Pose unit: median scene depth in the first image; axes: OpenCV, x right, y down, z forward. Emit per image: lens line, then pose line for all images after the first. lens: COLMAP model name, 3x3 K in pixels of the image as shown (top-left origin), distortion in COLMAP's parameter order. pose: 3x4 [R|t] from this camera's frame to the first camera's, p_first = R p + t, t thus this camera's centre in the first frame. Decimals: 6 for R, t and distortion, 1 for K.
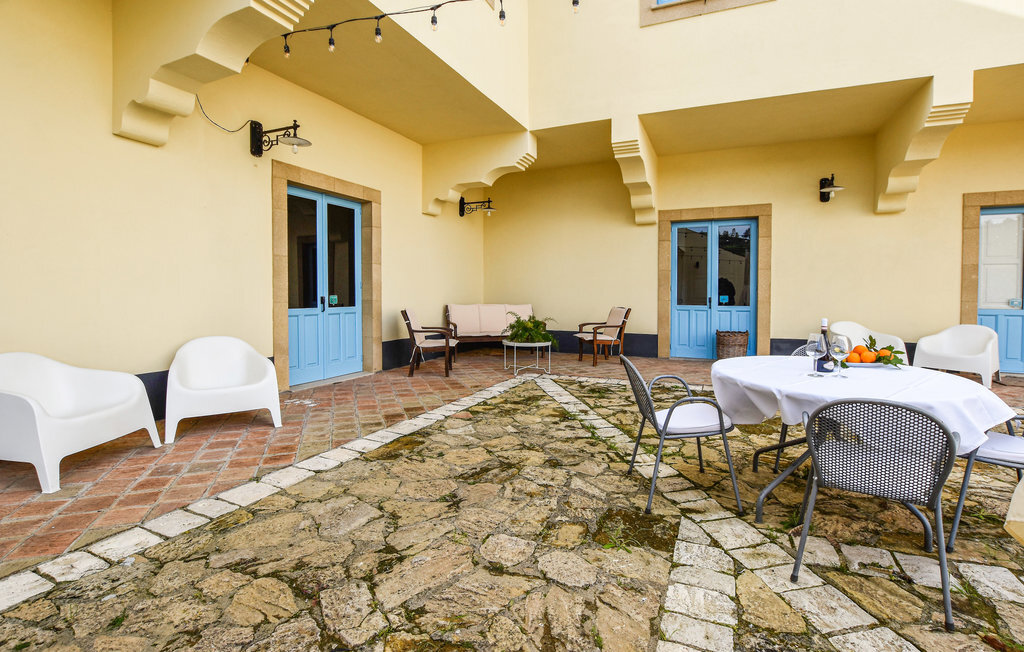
lens RADIAL K [[476.2, 0, 511.7], [0, 476.2, 300.5], [0, 0, 1]] dist [-0.025763, 0.000602]
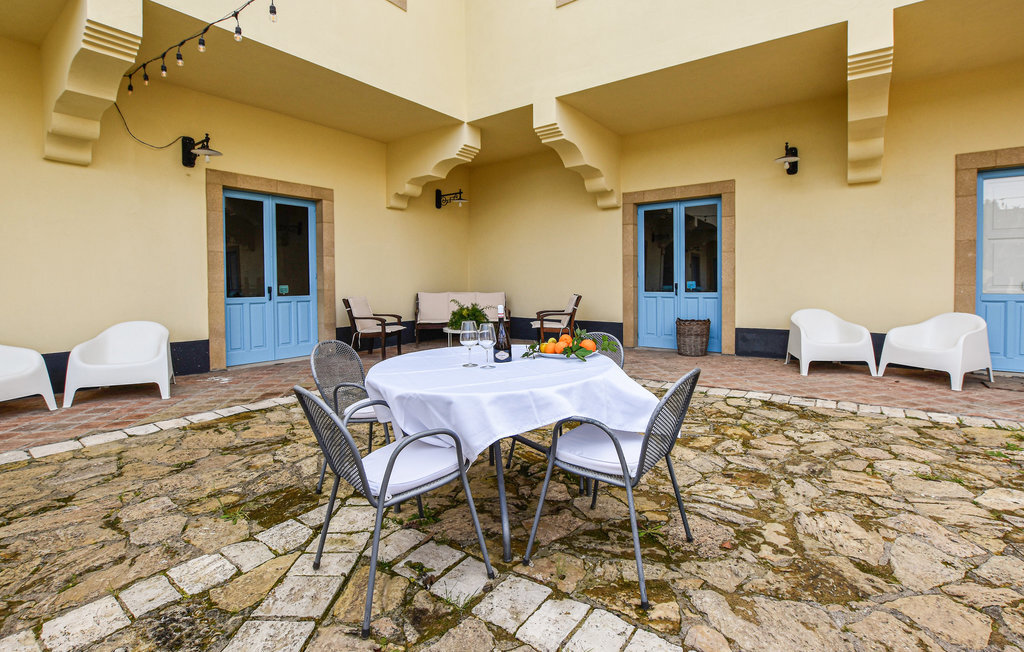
lens RADIAL K [[471.3, 0, 516.1], [0, 471.3, 286.7], [0, 0, 1]] dist [-0.022644, 0.000303]
pose [[0.978334, -0.009737, -0.206804, 0.375431], [0.009010, 0.999949, -0.004460, 0.001868], [0.206837, 0.002500, 0.978372, 0.033602]]
